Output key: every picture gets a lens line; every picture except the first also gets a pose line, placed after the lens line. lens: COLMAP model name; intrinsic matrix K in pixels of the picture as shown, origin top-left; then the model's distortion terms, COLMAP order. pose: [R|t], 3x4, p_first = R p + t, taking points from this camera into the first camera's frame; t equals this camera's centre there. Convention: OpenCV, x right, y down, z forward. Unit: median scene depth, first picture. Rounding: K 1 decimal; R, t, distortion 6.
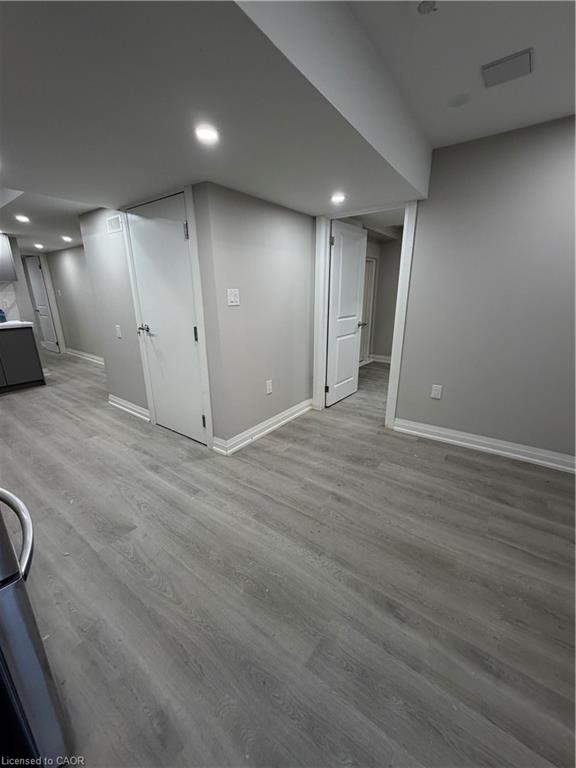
lens RADIAL K [[305.8, 0, 286.2], [0, 305.8, 383.5], [0, 0, 1]] dist [-0.000215, -0.000142]
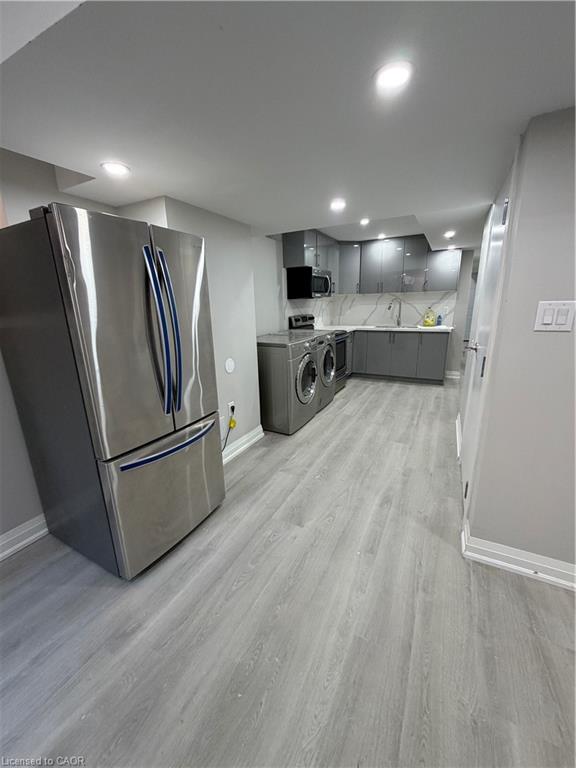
lens RADIAL K [[305.8, 0, 286.2], [0, 305.8, 383.5], [0, 0, 1]] dist [-0.000215, -0.000142]
pose [[0.154605, 0.251786, -0.955354, 0.261183], [-0.259975, 0.943270, 0.206529, -0.137952], [0.953158, 0.216438, 0.211292, 0.406402]]
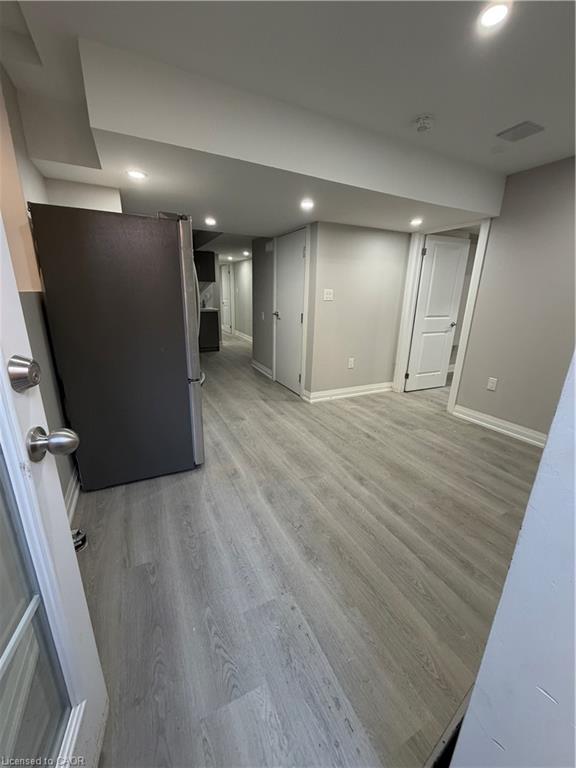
lens RADIAL K [[305.8, 0, 286.2], [0, 305.8, 383.5], [0, 0, 1]] dist [-0.000215, -0.000142]
pose [[0.887896, 0.154511, -0.433320, 0.309570], [-0.157621, 0.987074, 0.028991, 0.113840], [0.432199, 0.042560, 0.900774, -0.350530]]
